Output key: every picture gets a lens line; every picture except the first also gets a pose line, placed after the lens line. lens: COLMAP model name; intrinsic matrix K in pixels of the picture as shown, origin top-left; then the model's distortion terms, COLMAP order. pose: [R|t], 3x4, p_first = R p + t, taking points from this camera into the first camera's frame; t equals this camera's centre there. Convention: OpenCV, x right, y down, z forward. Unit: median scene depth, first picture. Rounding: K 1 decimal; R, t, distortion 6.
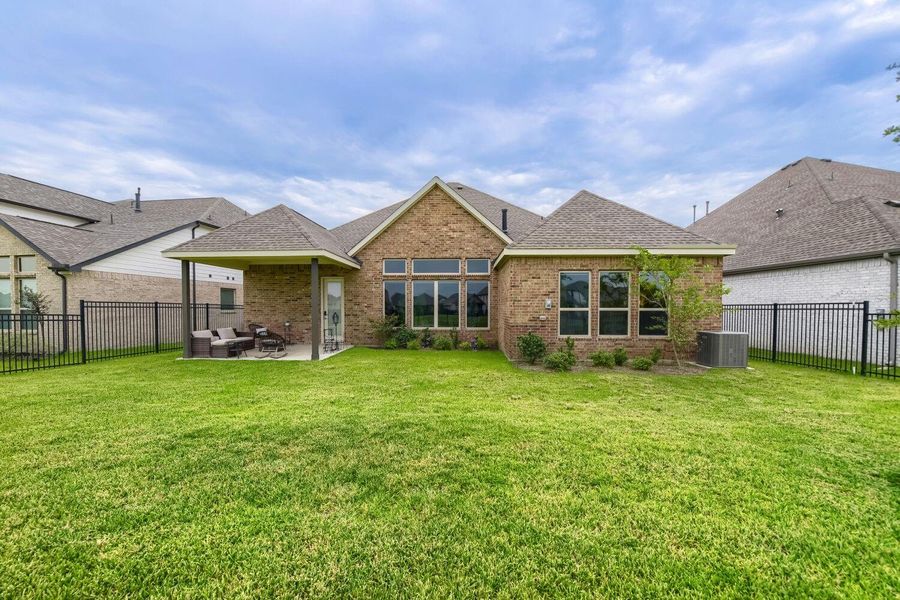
lens RADIAL K [[366.0, 0, 445.1], [0, 366.0, 313.9], [0, 0, 1]] dist [-0.008117, -0.001331]
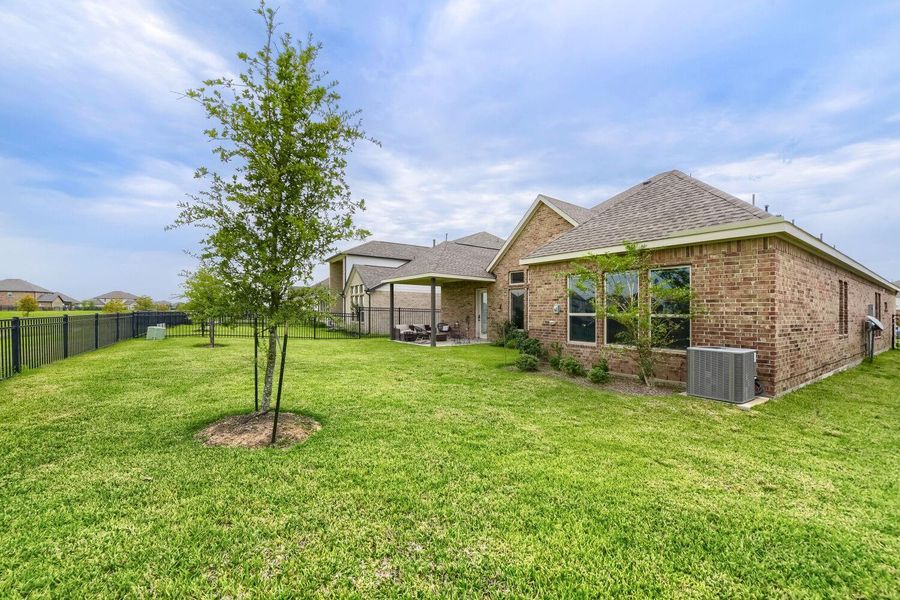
lens RADIAL K [[366.0, 0, 435.1], [0, 366.0, 311.8], [0, 0, 1]] dist [-0.008117, -0.001331]
pose [[0.614540, 0.008199, -0.788843, 0.687559], [-0.031667, 0.999396, -0.014282, 0.005155], [0.788250, 0.033757, 0.614429, 0.085840]]
